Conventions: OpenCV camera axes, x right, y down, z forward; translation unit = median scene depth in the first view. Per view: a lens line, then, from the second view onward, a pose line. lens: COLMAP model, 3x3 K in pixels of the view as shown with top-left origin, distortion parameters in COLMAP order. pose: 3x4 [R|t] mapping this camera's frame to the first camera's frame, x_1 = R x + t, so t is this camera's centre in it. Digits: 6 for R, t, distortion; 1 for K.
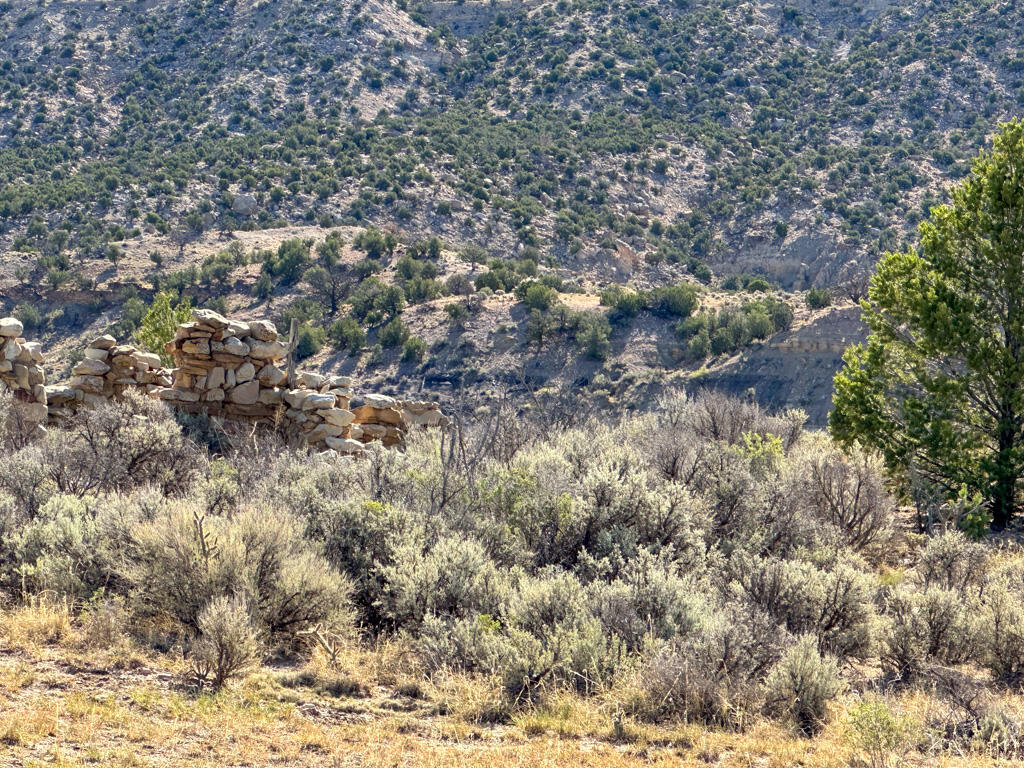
lens RADIAL K [[4102.1, 0, 512.0], [0, 4102.1, 384.0], [0, 0, 1]] dist [-0.277140, 4.551599]
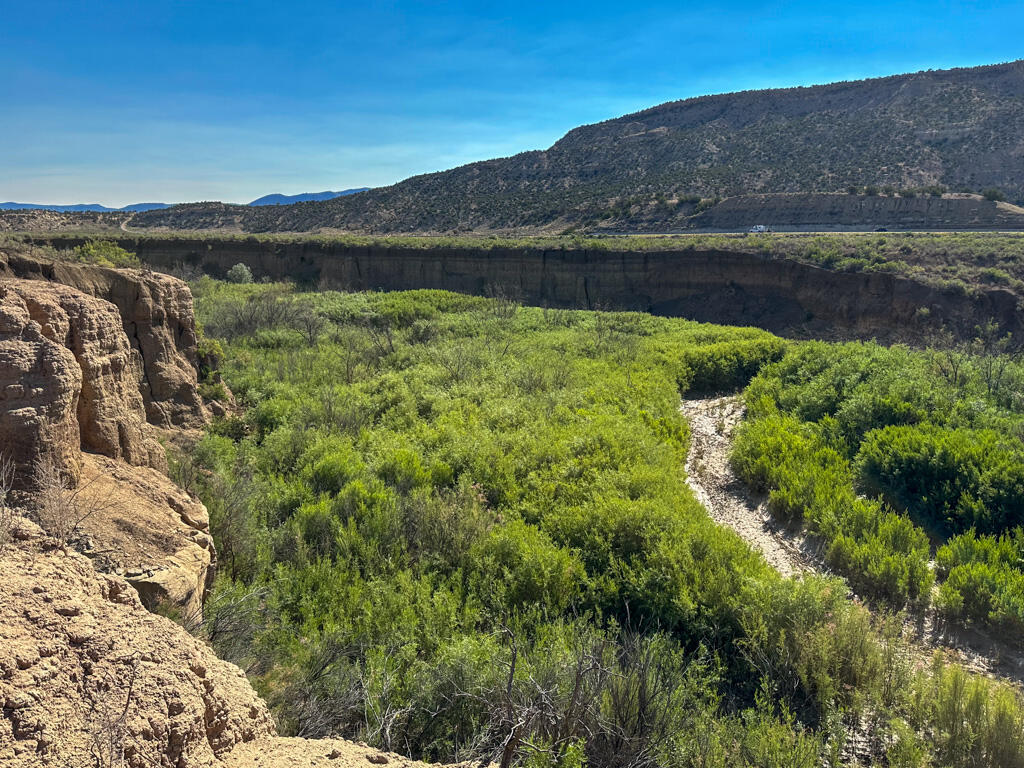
lens RADIAL K [[831.0, 0, 512.0], [0, 831.0, 384.0], [0, 0, 1]] dist [0.000562, -0.012415]
pose [[0.949407, 0.011578, -0.313834, 0.069431], [0.041602, 0.985876, 0.162226, 0.010177], [0.311280, -0.167075, 0.935516, 0.086327]]
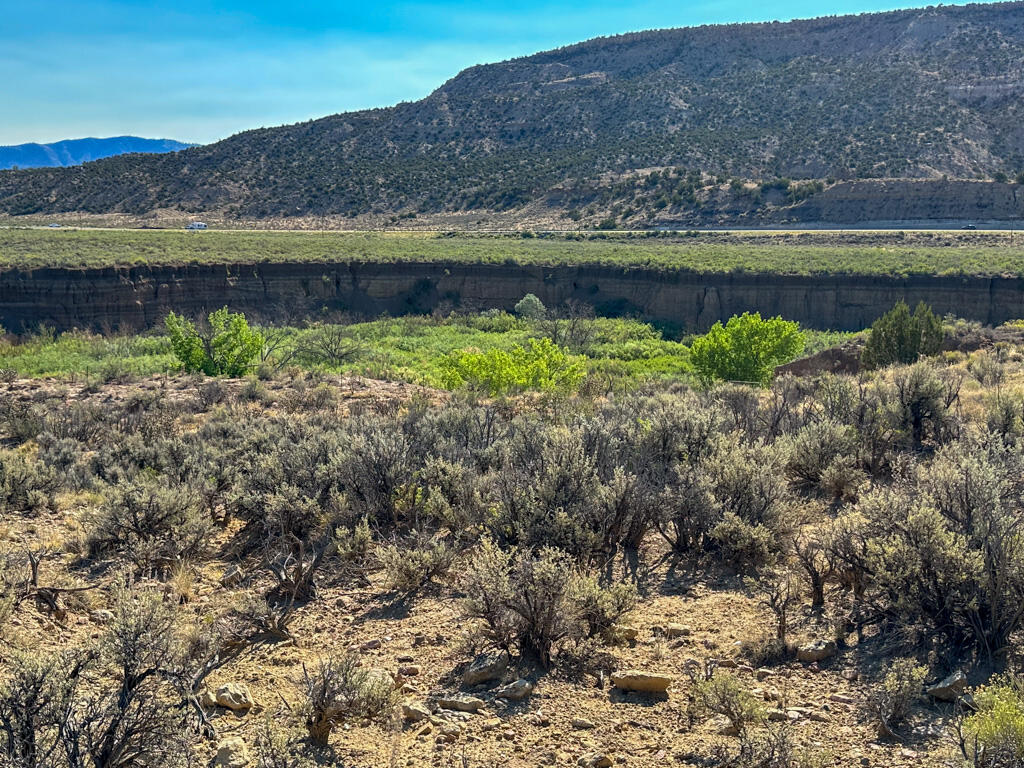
lens RADIAL K [[1155.4, 0, 512.0], [0, 1155.4, 384.0], [0, 0, 1]] dist [0.192139, -0.430000]
pose [[0.985954, -0.012036, -0.166585, -0.009341], [0.035624, 0.989603, 0.139343, -0.000466], [0.163176, -0.143320, 0.976132, 0.036269]]
